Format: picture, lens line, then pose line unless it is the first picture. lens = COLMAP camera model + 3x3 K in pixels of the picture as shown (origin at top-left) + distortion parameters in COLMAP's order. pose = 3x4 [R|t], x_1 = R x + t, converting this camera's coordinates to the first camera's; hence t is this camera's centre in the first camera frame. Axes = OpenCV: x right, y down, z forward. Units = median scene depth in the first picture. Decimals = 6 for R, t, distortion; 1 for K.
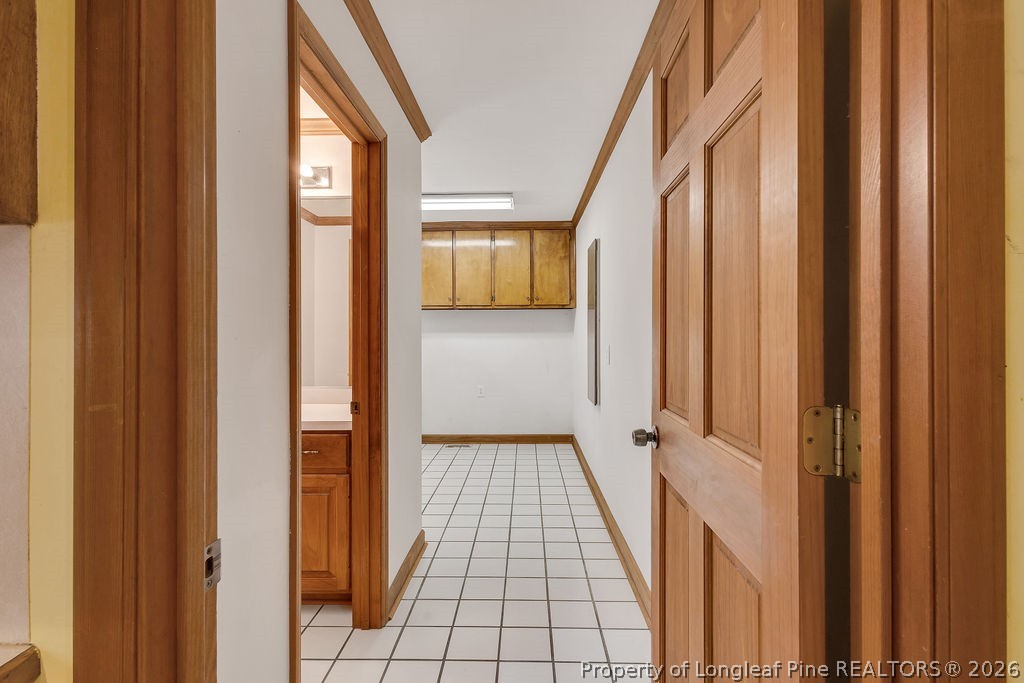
lens RADIAL K [[471.5, 0, 514.5], [0, 471.5, 337.9], [0, 0, 1]] dist [0.004292, -0.000368]
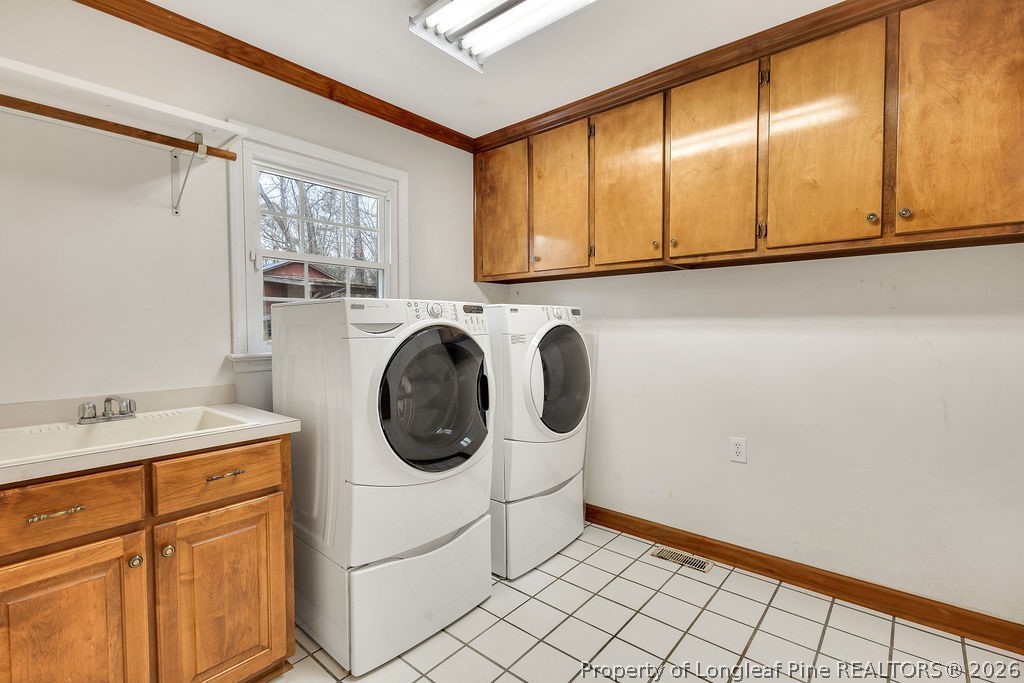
lens RADIAL K [[471.5, 0, 511.9], [0, 471.5, 343.0], [0, 0, 1]] dist [0.004292, -0.000368]
pose [[0.787061, 0.020629, -0.616530, 0.035833], [0.002156, 0.999343, 0.036189, -0.004230], [0.616871, -0.029812, 0.786500, 0.553594]]
